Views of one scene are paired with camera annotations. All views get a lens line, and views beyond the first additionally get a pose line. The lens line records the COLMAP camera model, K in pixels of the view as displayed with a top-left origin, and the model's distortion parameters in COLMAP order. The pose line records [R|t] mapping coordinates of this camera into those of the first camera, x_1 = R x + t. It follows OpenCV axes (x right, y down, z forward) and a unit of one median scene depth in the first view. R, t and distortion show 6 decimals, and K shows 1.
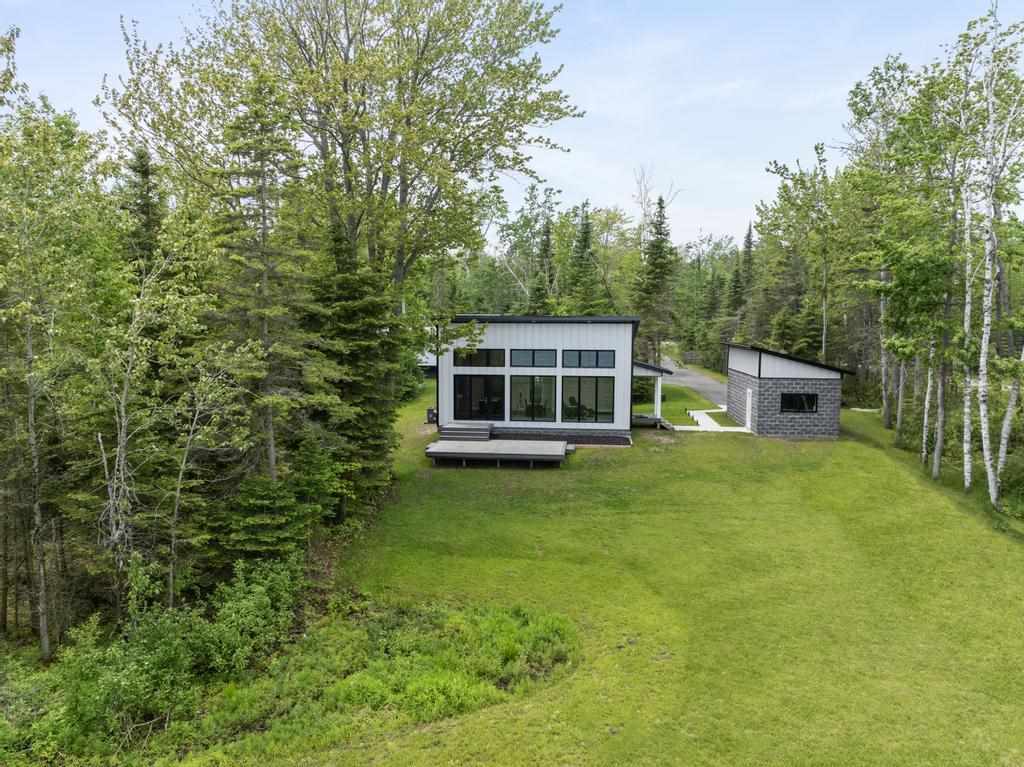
lens RADIAL K [[722.3, 0, 512.0], [0, 722.3, 383.5], [0, 0, 1]] dist [-0.001948, -0.111076]
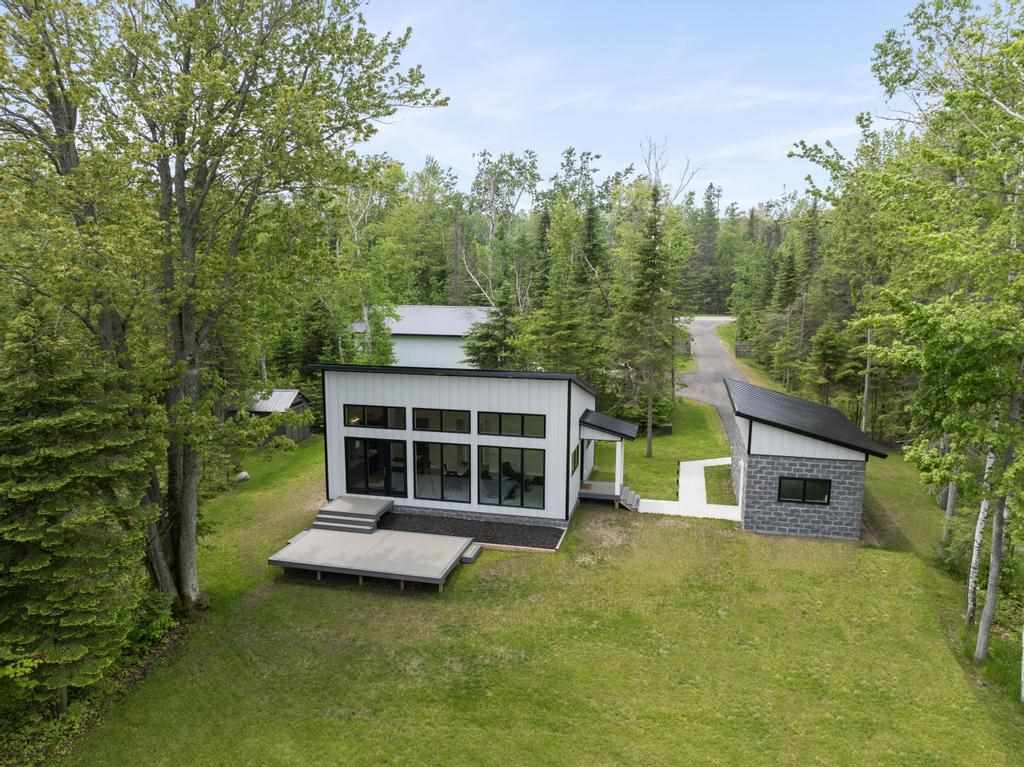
lens RADIAL K [[721.2, 0, 512.0], [0, 721.2, 383.5], [0, 0, 1]] dist [-0.051892, -0.002959]
pose [[0.991166, 0.018942, -0.131267, 0.201305], [-0.009644, 0.997422, 0.071108, -0.127659], [0.132276, -0.069214, 0.988794, 0.264197]]
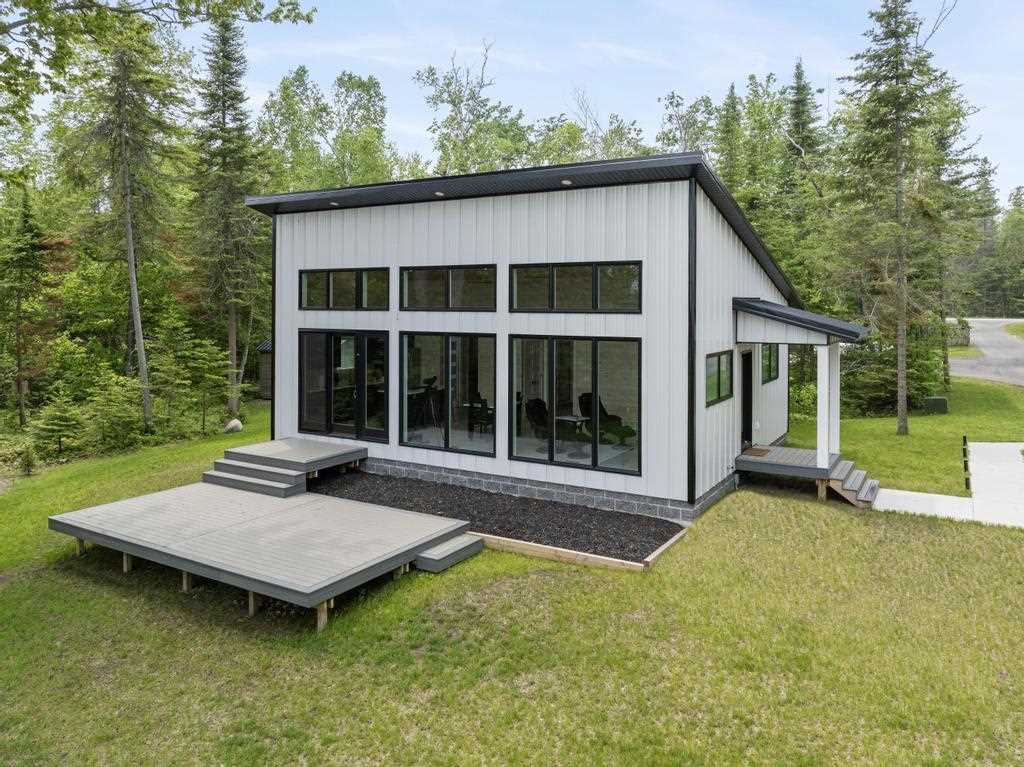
lens RADIAL K [[752.5, 0, 509.0], [0, 752.5, 299.8], [0, 0, 1]] dist [-0.028733, -0.006324]
pose [[0.906408, -0.004932, -0.422375, 0.231257], [-0.033779, 0.995883, -0.084119, 0.004259], [0.421051, 0.090514, 0.902509, 0.646461]]
